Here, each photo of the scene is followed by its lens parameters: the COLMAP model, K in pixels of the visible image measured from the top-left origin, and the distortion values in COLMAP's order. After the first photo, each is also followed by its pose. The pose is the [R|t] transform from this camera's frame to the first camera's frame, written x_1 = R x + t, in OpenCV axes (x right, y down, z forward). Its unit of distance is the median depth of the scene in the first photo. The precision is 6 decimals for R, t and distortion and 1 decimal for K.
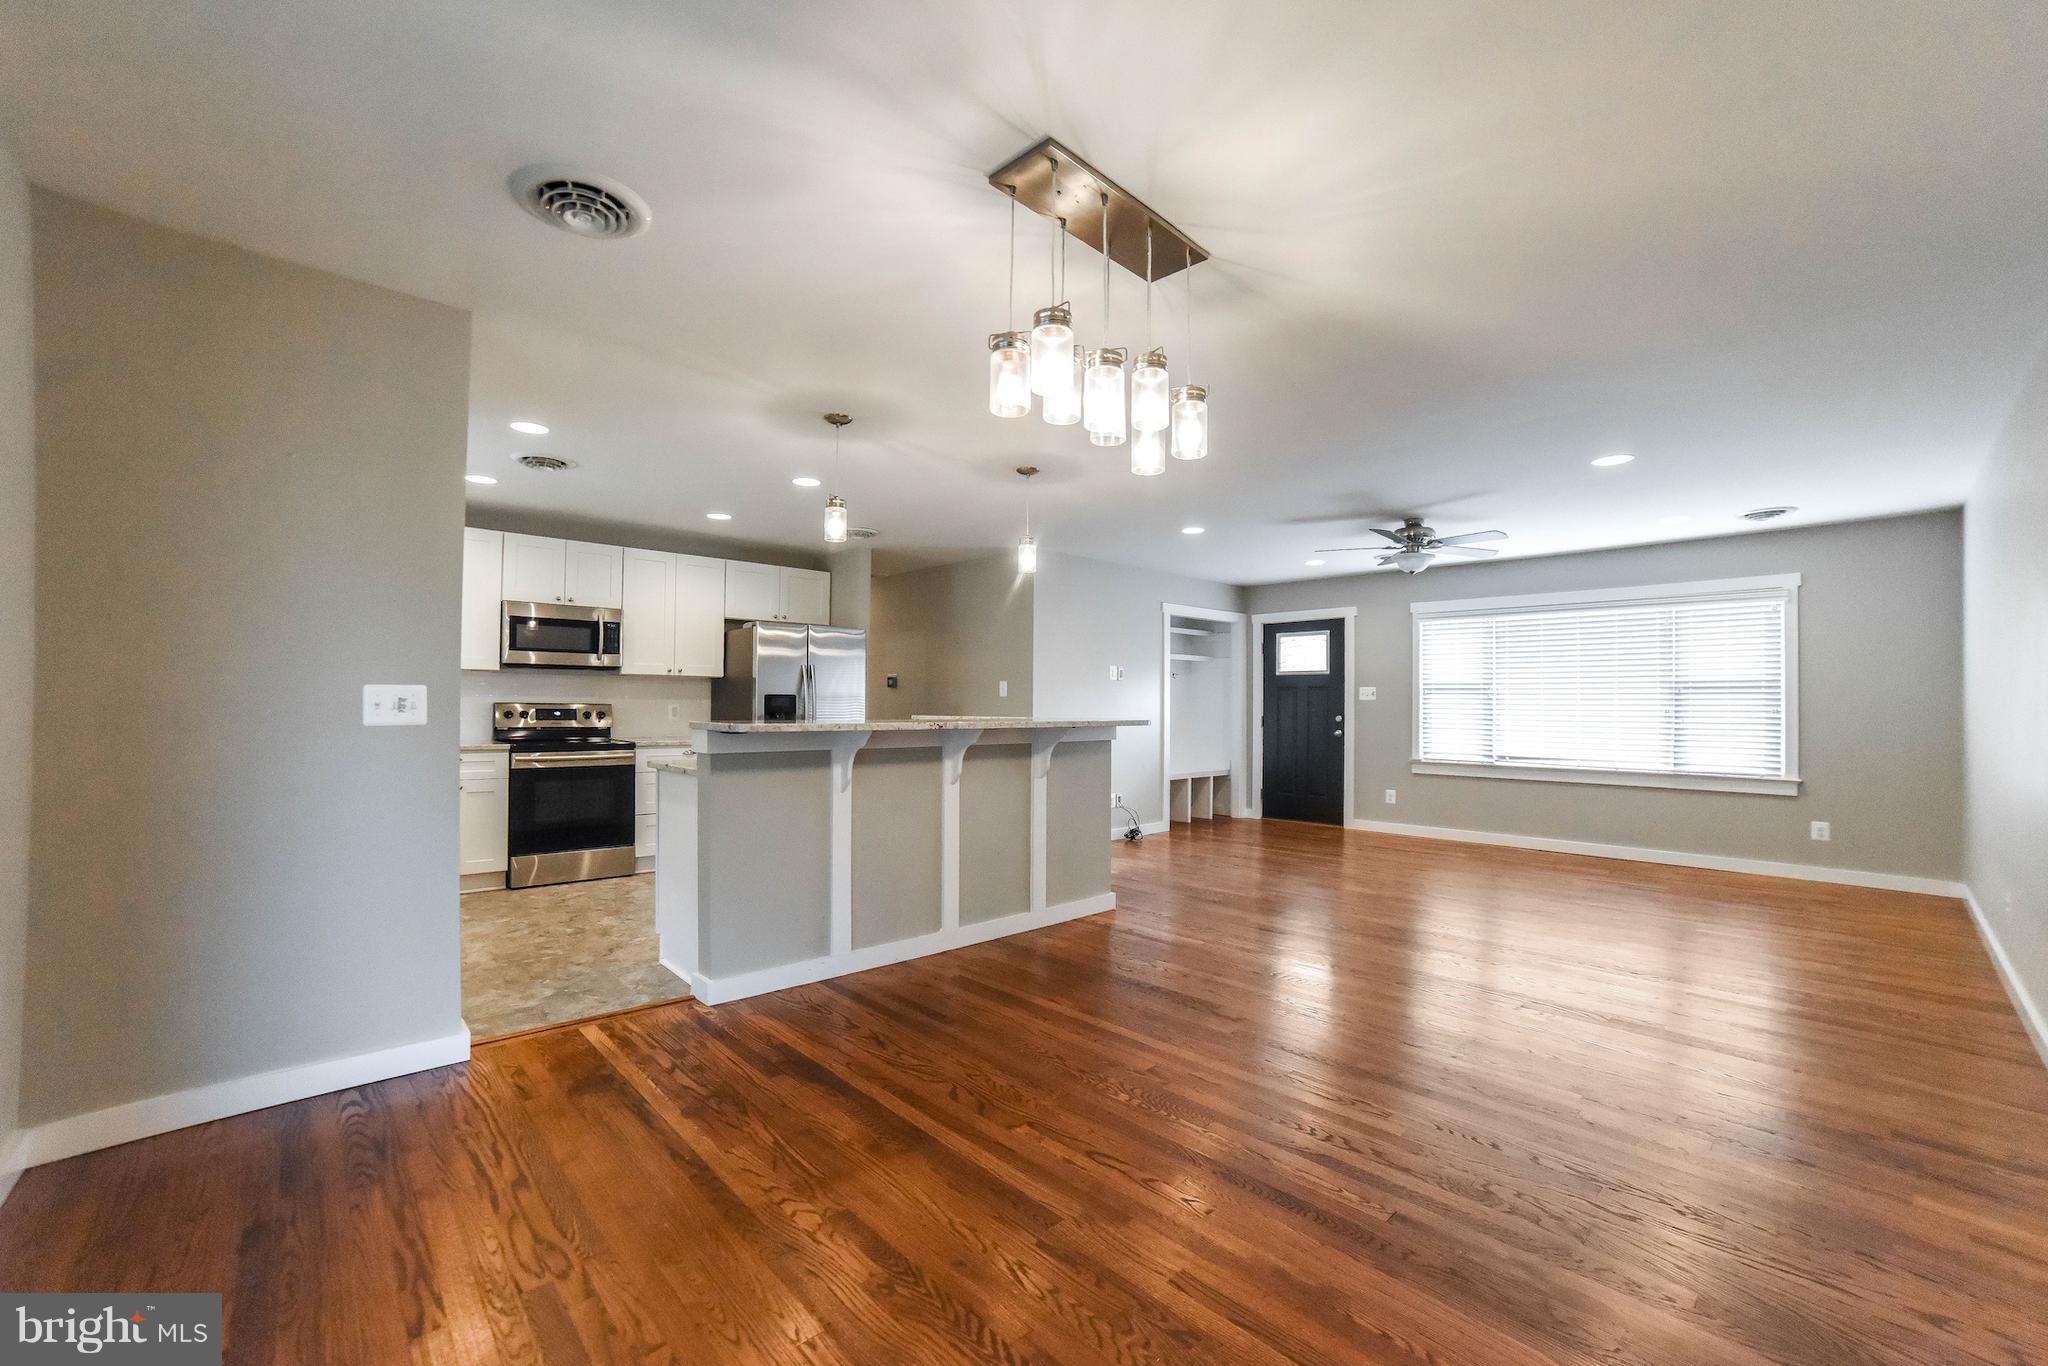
lens RADIAL K [[832.9, 0, 1031.1], [0, 832.9, 696.0], [0, 0, 1]] dist [-0.086892, 0.035188]
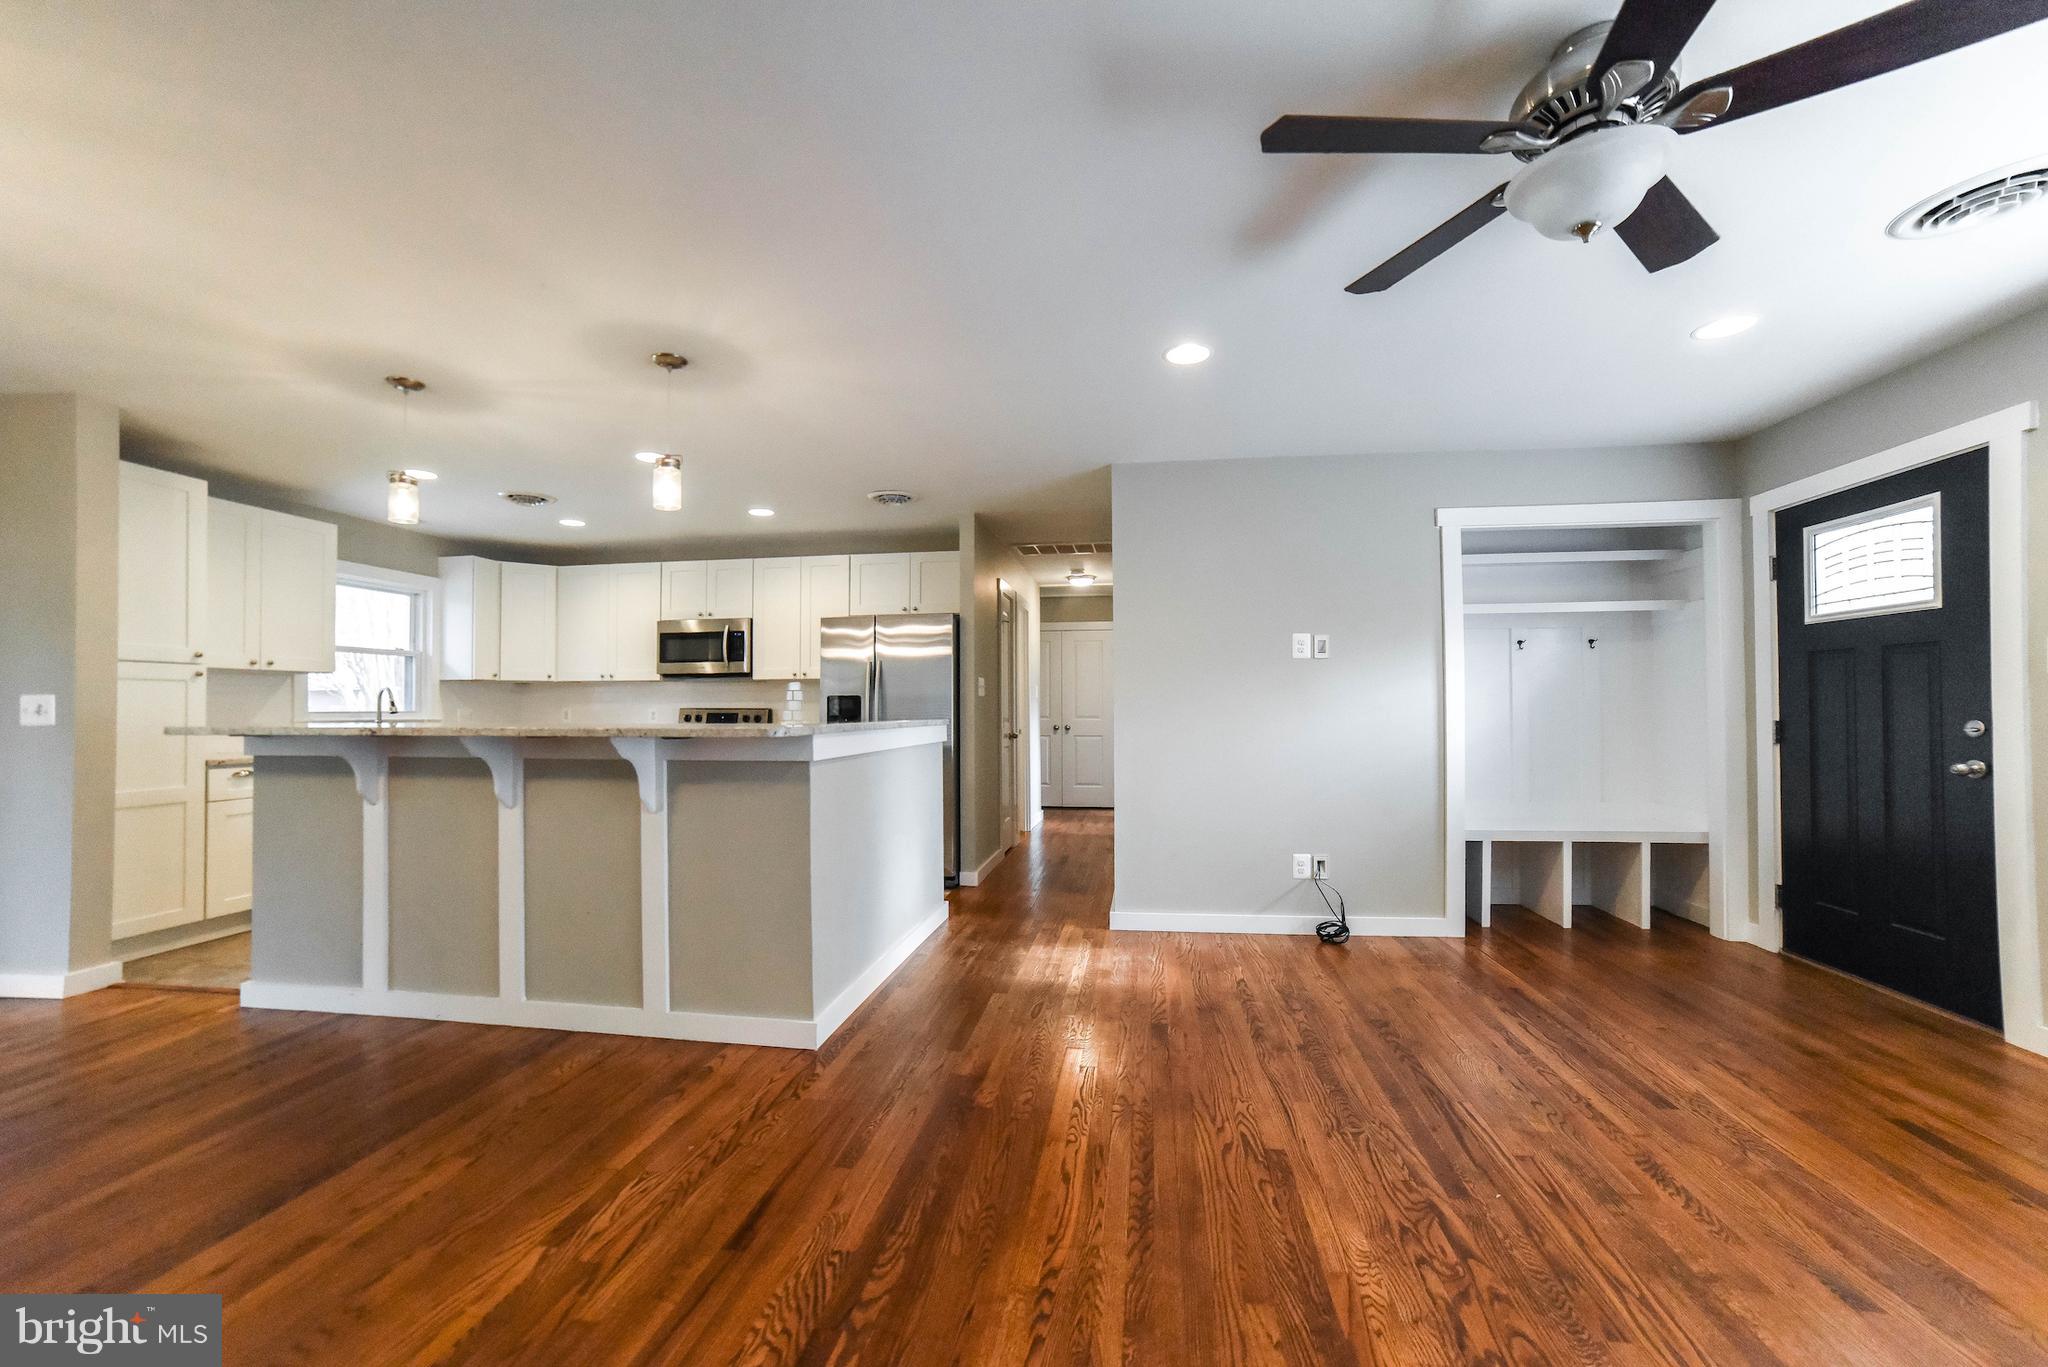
lens RADIAL K [[809.3, 0, 1030.3], [0, 809.3, 698.8], [0, 0, 1]] dist [-0.078415, 0.033423]
pose [[0.620036, -0.019253, -0.784337, 0.535266], [0.017518, 0.999789, -0.010693, 0.015231], [0.784378, -0.007110, 0.620243, 0.648060]]
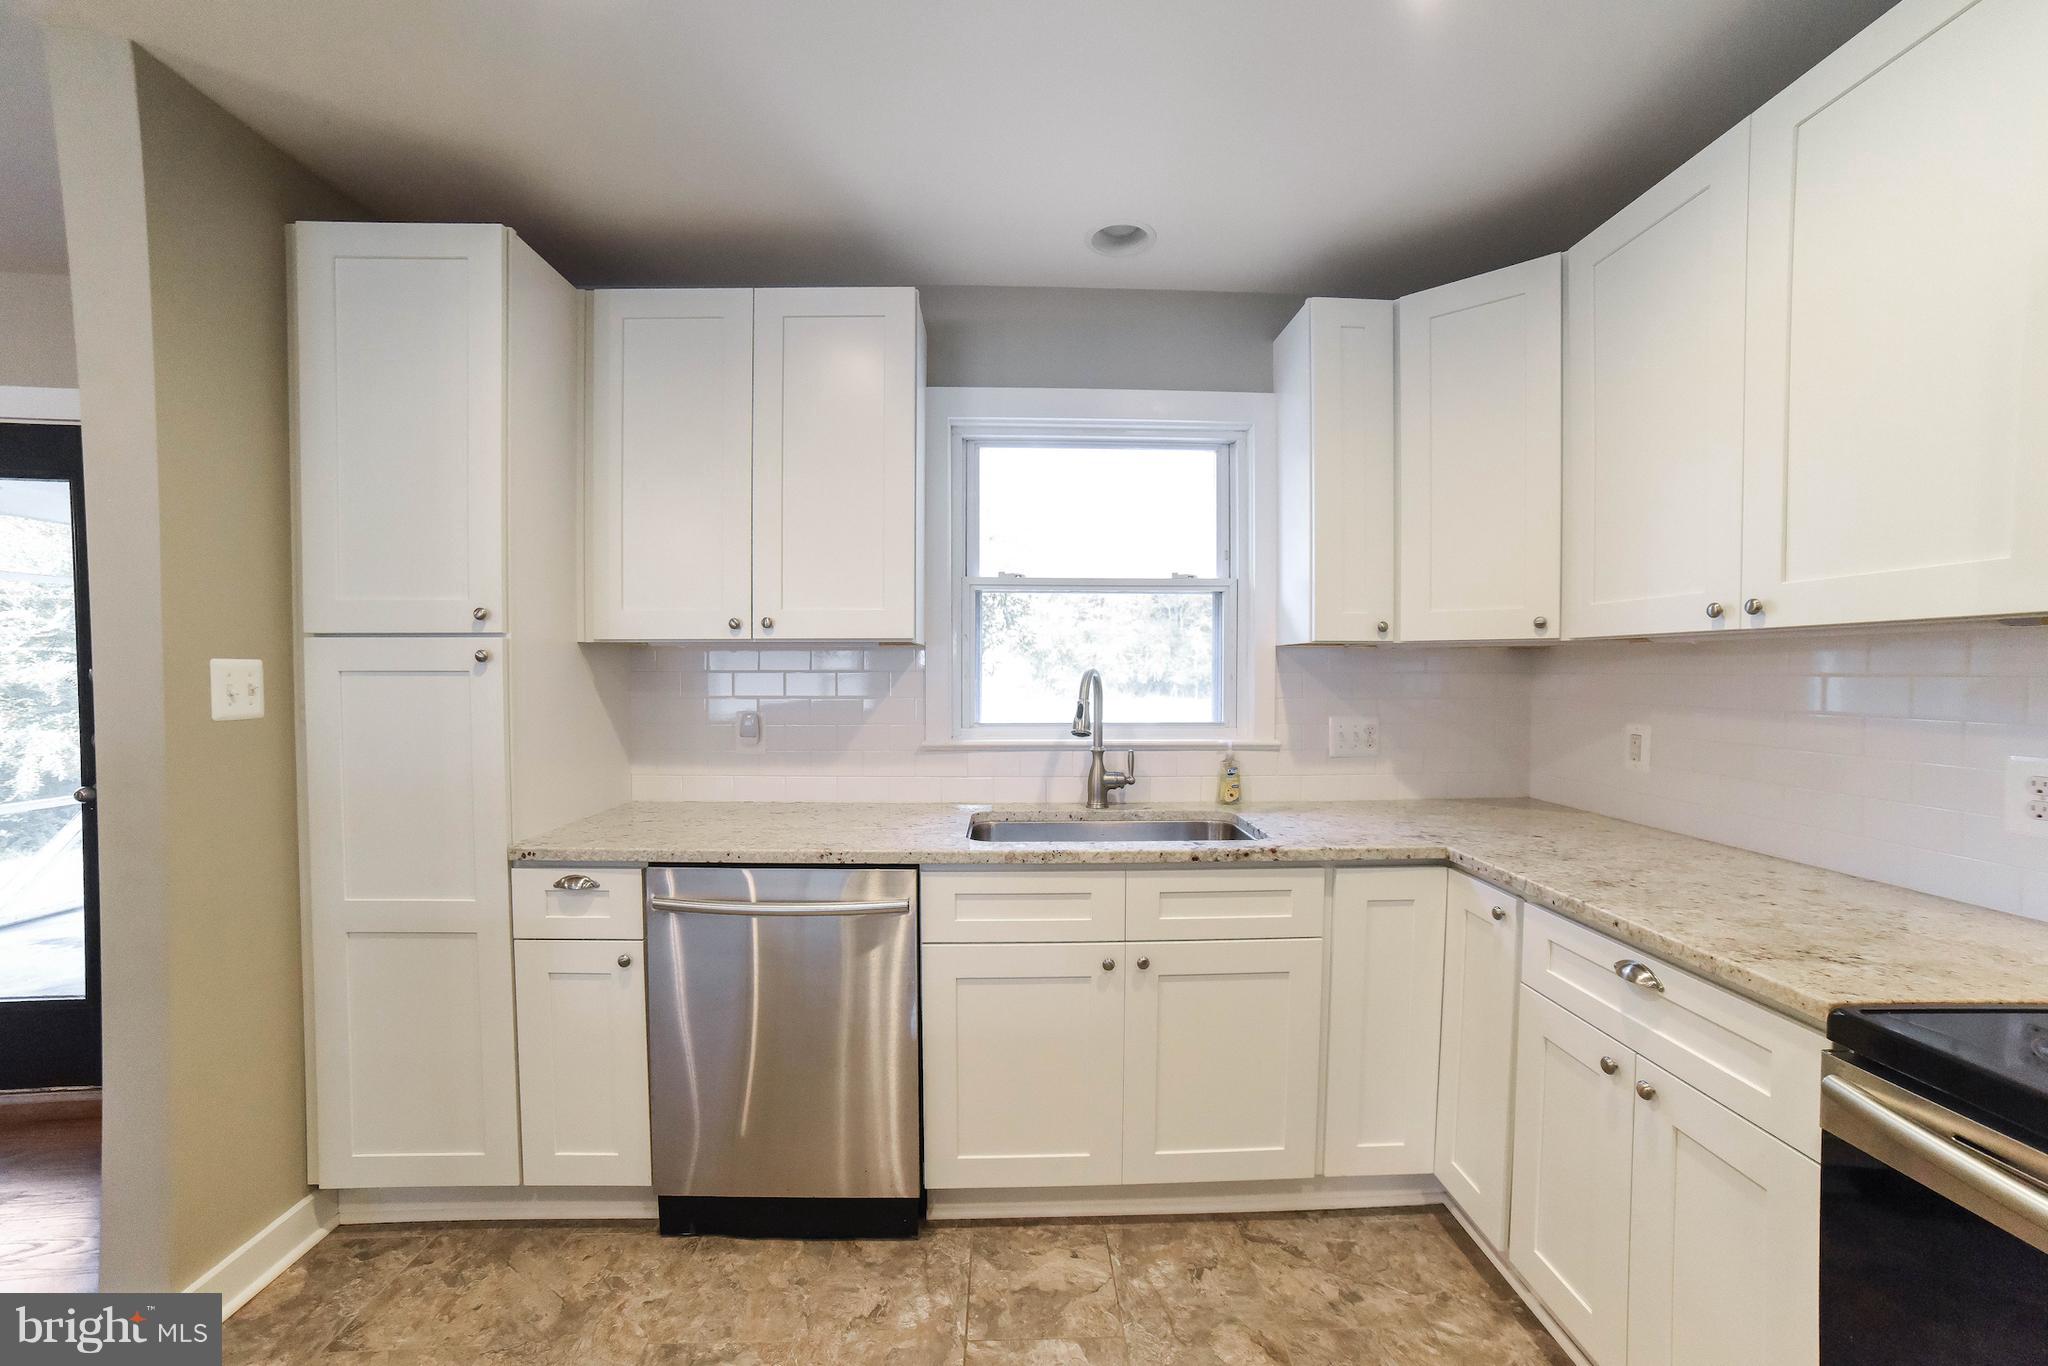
lens RADIAL K [[818.3, 0, 1033.6], [0, 818.3, 696.6], [0, 0, 1]] dist [-0.078158, 0.039262]
pose [[-0.657153, 0.013717, -0.753632, -0.332264], [0.001238, 0.999853, 0.017120, -0.014728], [0.753756, 0.010317, -0.657074, 0.860859]]
